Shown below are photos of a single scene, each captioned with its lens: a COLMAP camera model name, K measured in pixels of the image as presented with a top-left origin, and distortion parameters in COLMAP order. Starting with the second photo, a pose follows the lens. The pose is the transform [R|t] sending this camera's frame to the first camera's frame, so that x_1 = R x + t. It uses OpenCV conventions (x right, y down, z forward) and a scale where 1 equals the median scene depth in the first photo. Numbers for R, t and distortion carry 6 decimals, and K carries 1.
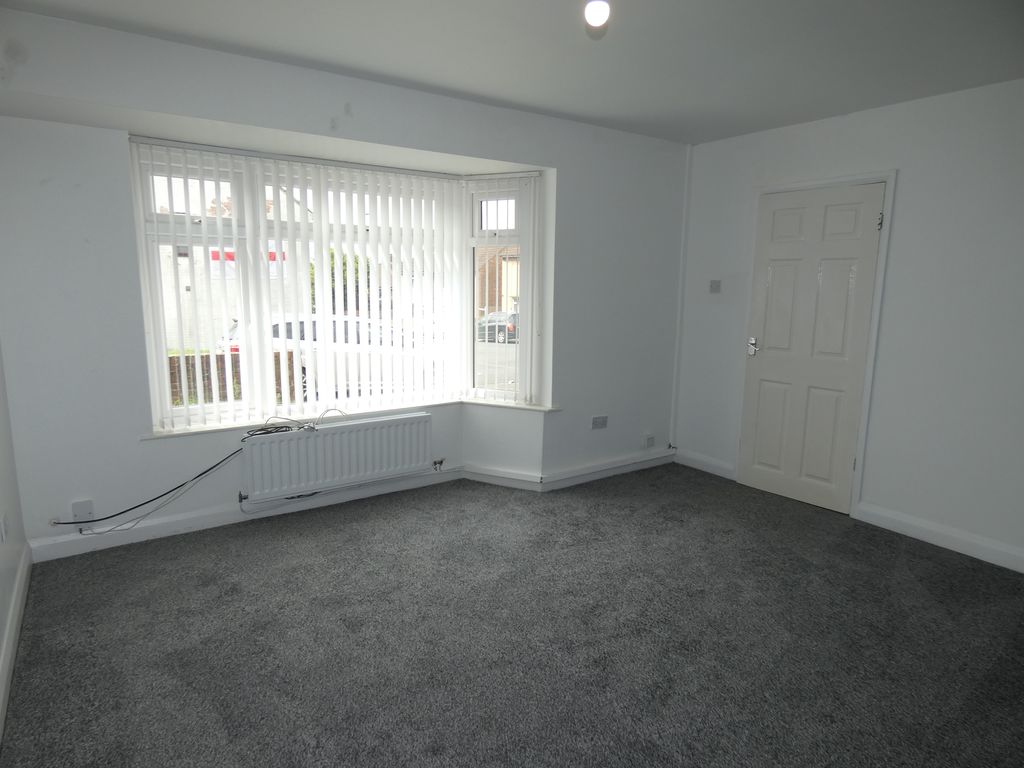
lens RADIAL K [[612.6, 0, 511.2], [0, 612.6, 383.2], [0, 0, 1]] dist [-0.006167, 0.005126]
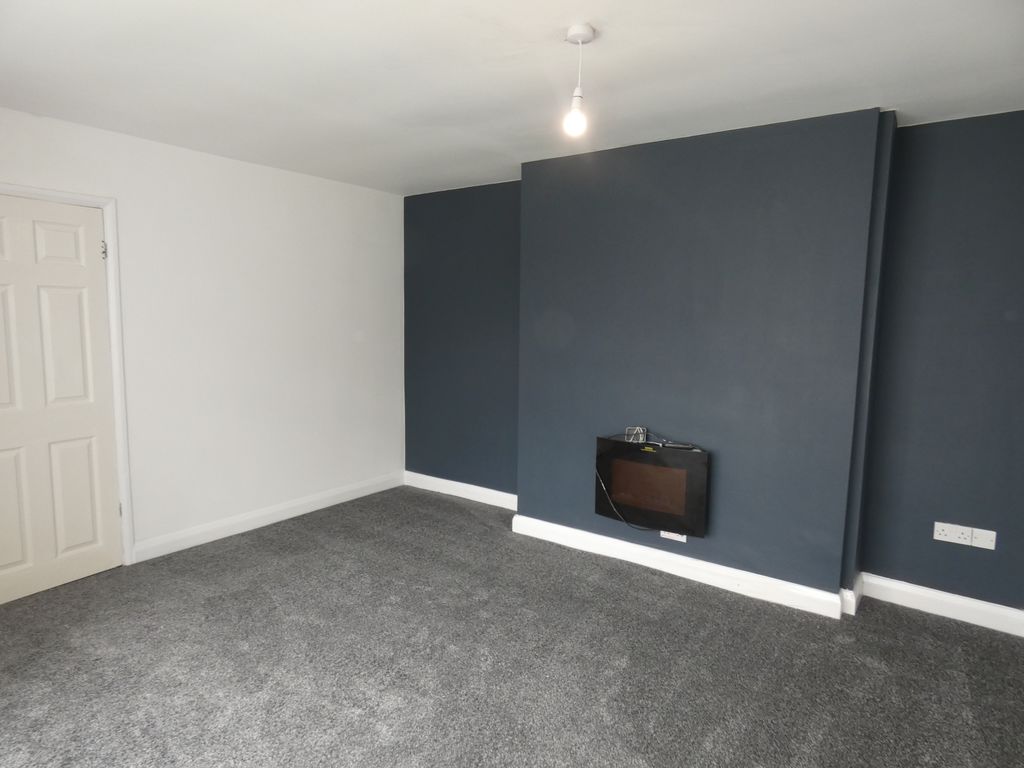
lens RADIAL K [[612.6, 0, 511.1], [0, 612.6, 383.8], [0, 0, 1]] dist [-0.006167, 0.005126]
pose [[-0.334470, -0.123572, 0.934270, -0.492695], [0.137543, 0.974350, 0.178113, -0.140639], [-0.932315, 0.188076, -0.308895, 0.722696]]
